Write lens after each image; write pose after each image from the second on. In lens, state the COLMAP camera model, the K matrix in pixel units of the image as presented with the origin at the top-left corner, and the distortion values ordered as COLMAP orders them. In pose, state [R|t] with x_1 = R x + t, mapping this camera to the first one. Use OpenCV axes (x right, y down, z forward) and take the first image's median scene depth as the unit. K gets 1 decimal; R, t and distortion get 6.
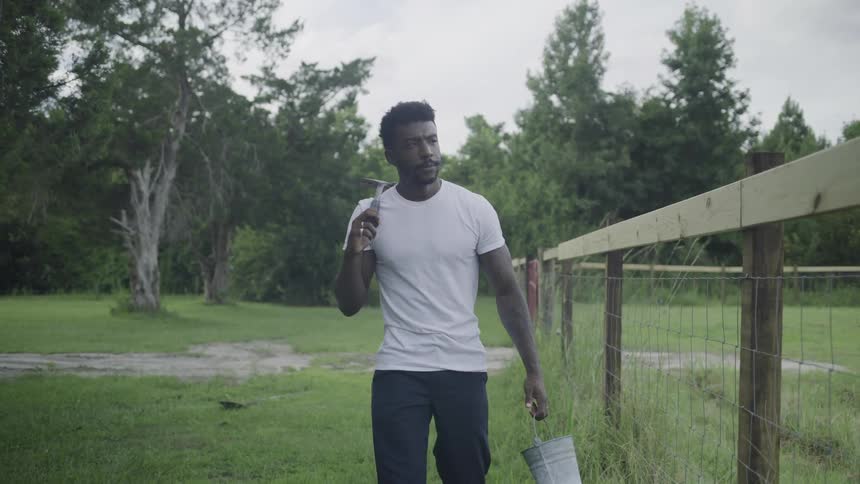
lens RADIAL K [[838.2, 0, 428.3], [0, 838.2, 240.6], [0, 0, 1]] dist [-0.015098, 0.000000]
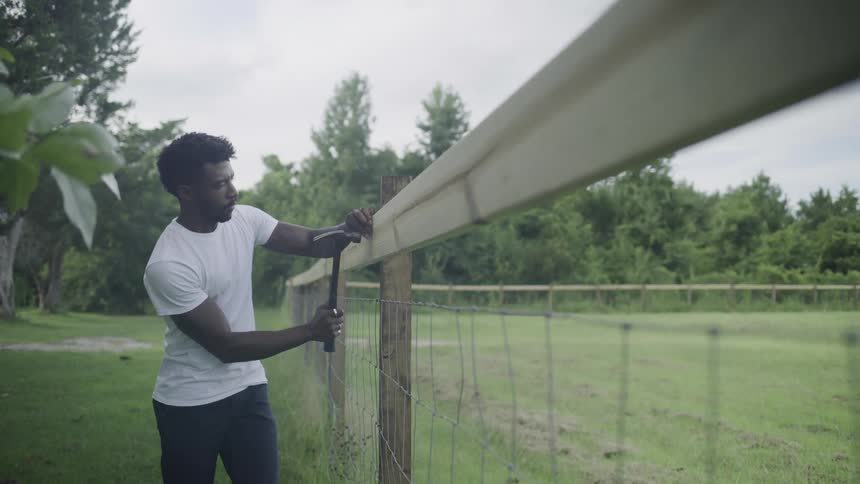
lens RADIAL K [[838.2, 0, 423.4], [0, 838.2, 241.1], [0, 0, 1]] dist [-0.015098, 0.000000]
pose [[0.973406, 0.017229, 0.228436, -0.001520], [-0.013221, 0.999731, -0.019065, -0.011893], [-0.228703, 0.015538, 0.973372, -0.259228]]
